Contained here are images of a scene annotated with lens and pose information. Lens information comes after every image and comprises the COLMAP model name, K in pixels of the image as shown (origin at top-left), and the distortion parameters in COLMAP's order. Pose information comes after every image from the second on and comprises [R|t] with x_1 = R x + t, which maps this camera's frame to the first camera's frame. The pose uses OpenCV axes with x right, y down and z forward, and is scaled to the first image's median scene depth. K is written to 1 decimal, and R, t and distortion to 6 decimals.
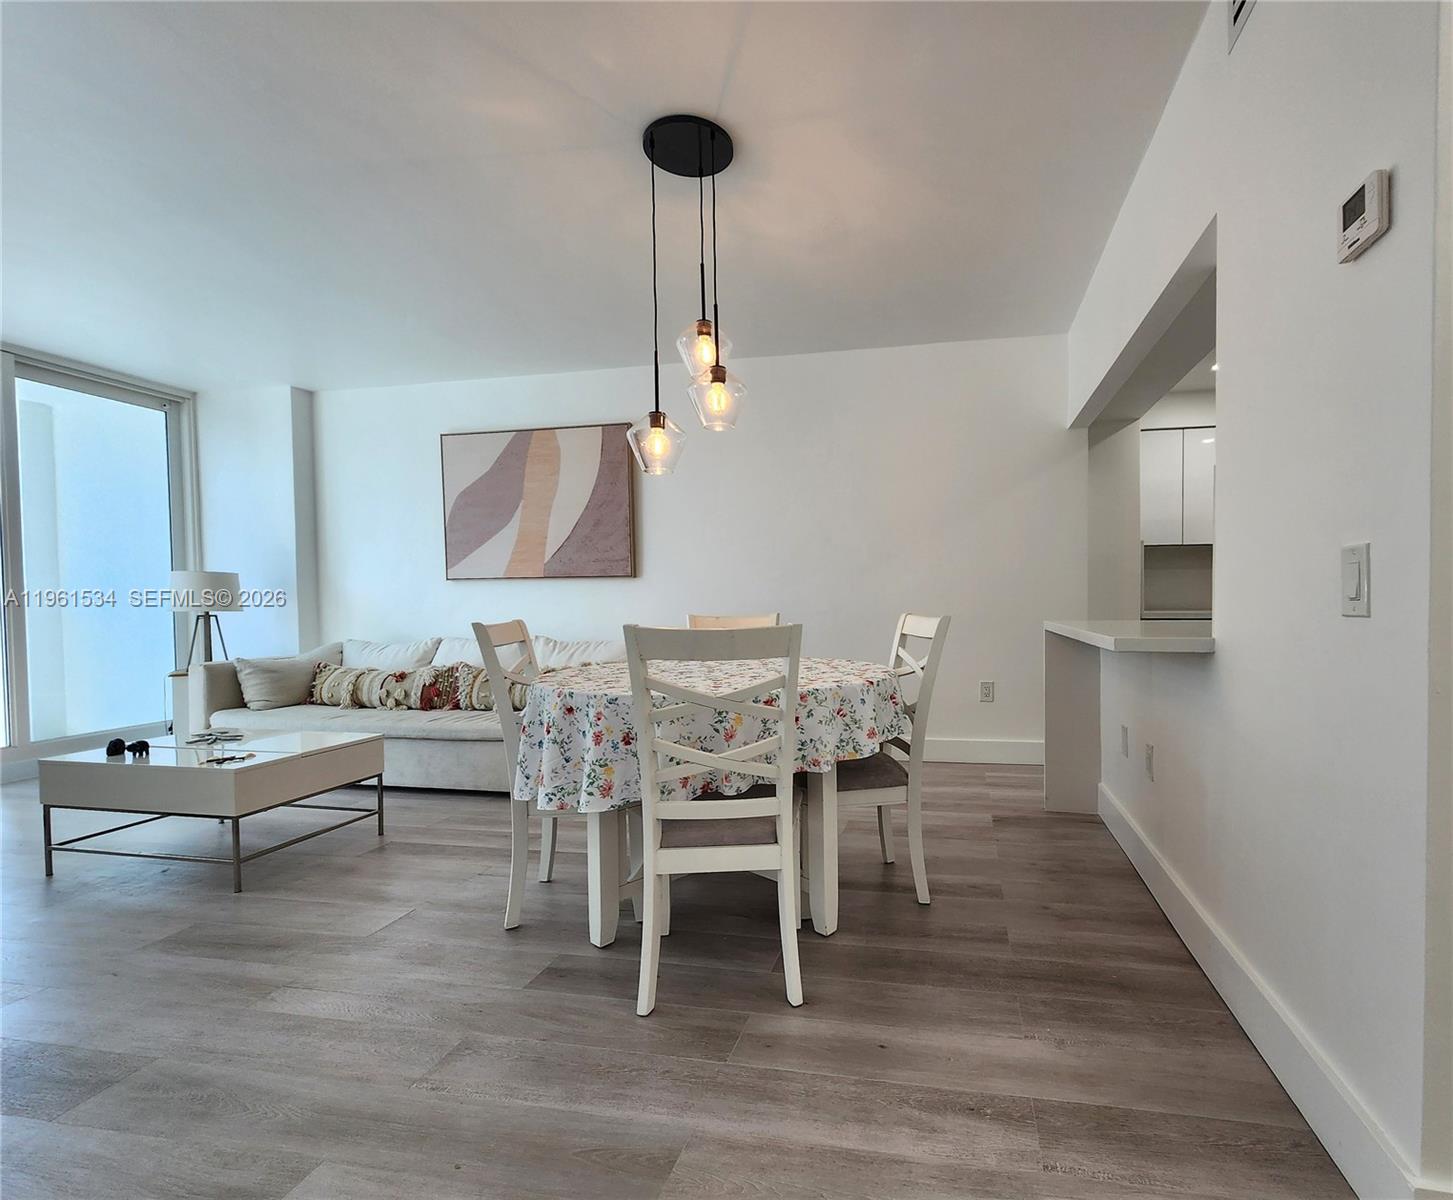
lens RADIAL K [[702.9, 0, 792.2], [0, 702.9, 619.3], [0, 0, 1]] dist [-0.001586, 0.000252]
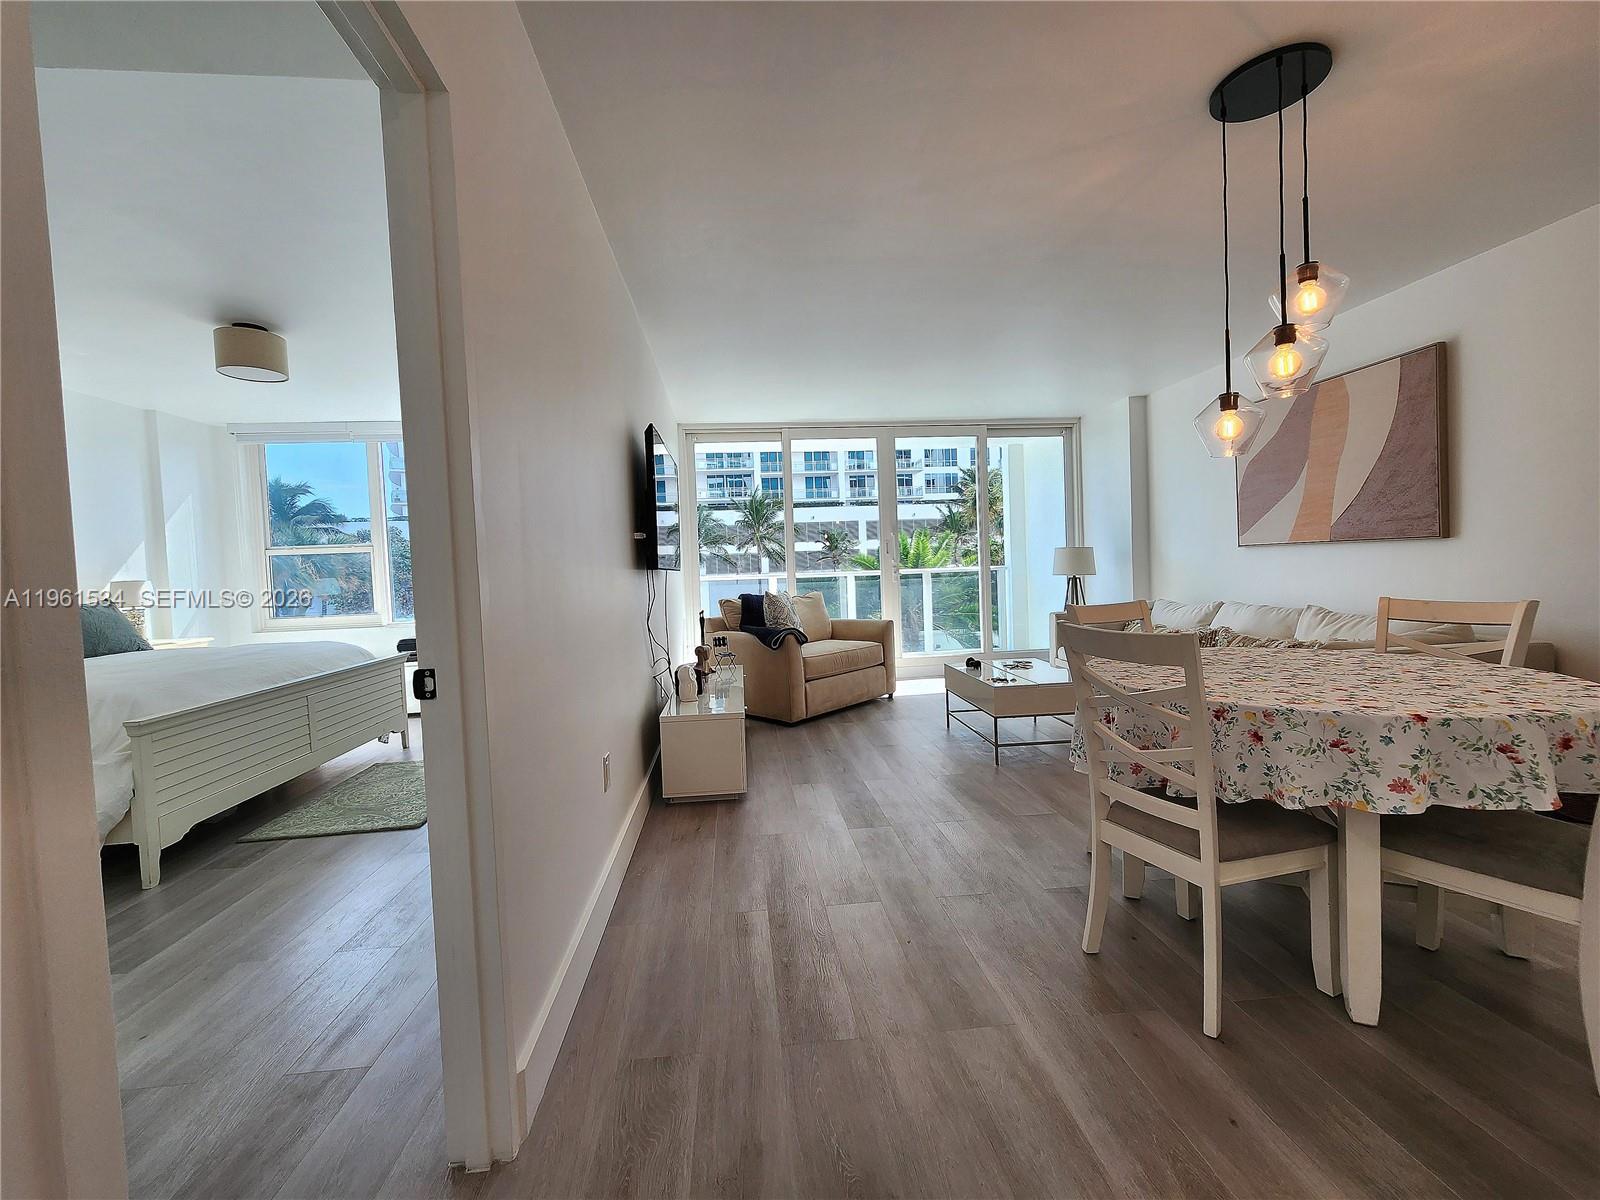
lens RADIAL K [[656.6, 0, 809.4], [0, 656.6, 590.2], [0, 0, 1]] dist [0.003056, 0.000525]
pose [[0.299840, 0.032322, -0.953442, 0.570893], [0.010386, 0.999256, 0.037142, -0.074512], [0.953933, -0.021039, 0.299281, 0.199391]]
